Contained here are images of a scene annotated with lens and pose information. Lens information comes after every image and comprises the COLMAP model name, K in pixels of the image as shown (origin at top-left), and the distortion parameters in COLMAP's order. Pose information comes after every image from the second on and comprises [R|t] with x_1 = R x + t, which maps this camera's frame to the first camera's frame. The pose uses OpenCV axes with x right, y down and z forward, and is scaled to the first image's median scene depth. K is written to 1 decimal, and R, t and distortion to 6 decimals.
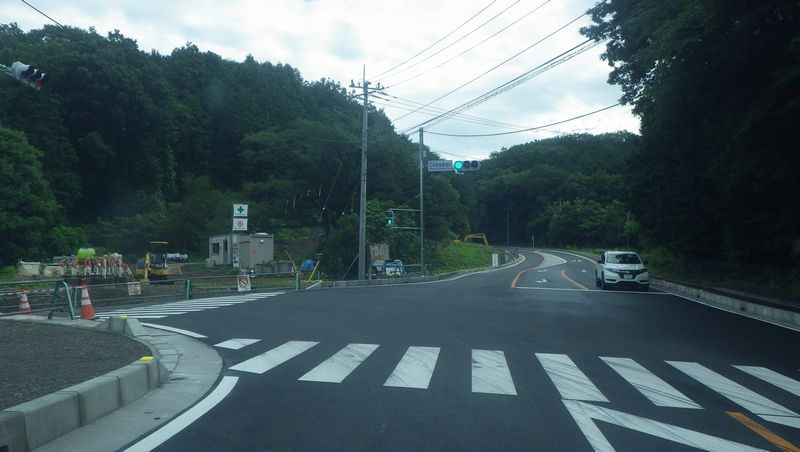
lens RADIAL K [[680.3, 0, 400.0], [0, 680.3, 226.0], [0, 0, 1]] dist [-0.016547, -0.006430]
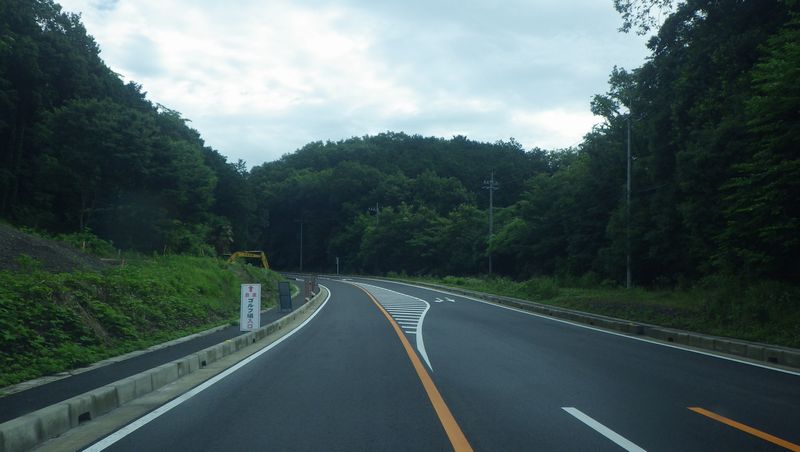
lens RADIAL K [[680.3, 0, 400.0], [0, 680.3, 226.0], [0, 0, 1]] dist [-0.016547, -0.006430]
pose [[0.954818, 0.033533, 0.295292, 0.053047], [-0.020910, 0.998732, -0.045802, 0.013150], [-0.296453, 0.037558, 0.954309, 0.329744]]
